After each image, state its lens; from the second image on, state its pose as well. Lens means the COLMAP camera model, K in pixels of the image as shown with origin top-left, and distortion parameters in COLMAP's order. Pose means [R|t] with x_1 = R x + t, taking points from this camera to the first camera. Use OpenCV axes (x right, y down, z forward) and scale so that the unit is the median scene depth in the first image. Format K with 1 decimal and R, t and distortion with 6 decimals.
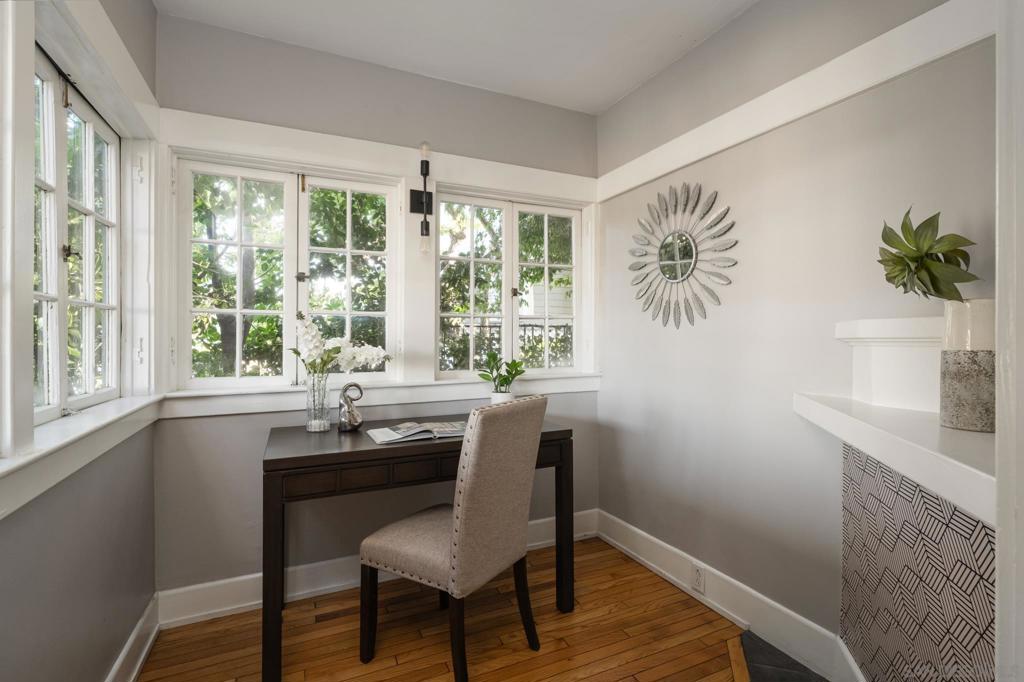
lens RADIAL K [[469.8, 0, 514.5], [0, 469.8, 342.2], [0, 0, 1]] dist [0.001396, -0.000186]
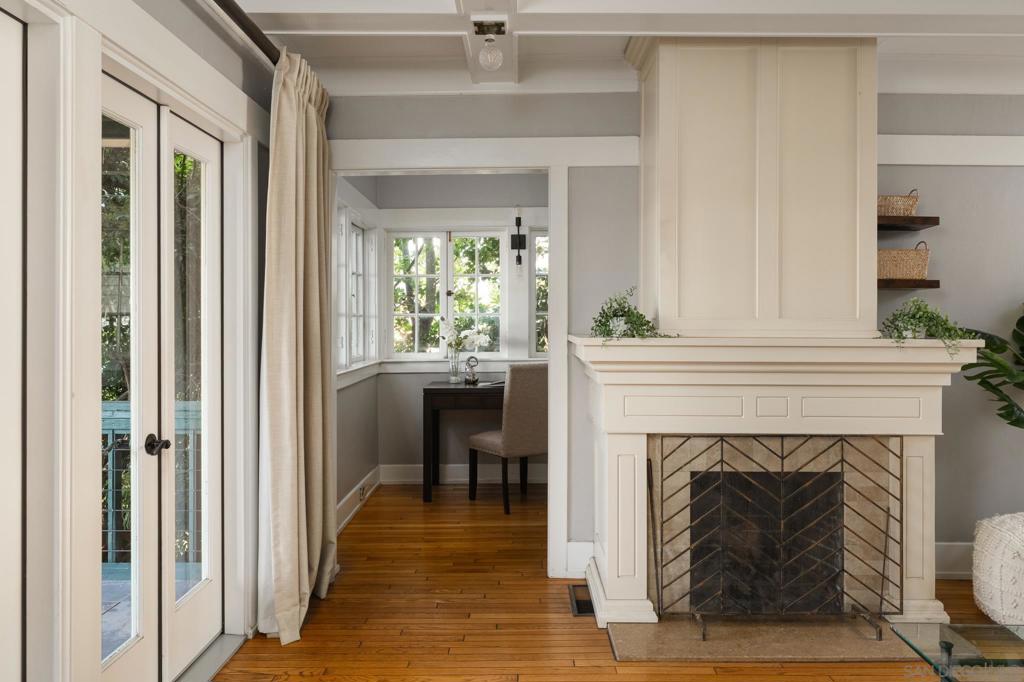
lens RADIAL K [[795.3, 0, 512.7], [0, 795.3, 337.2], [0, 0, 1]] dist [-0.000110, 0.000024]
pose [[0.902531, 0.002641, -0.430617, 0.986155], [0.000338, 0.999977, 0.006841, -0.003329], [0.430625, -0.006320, 0.902509, -1.477735]]
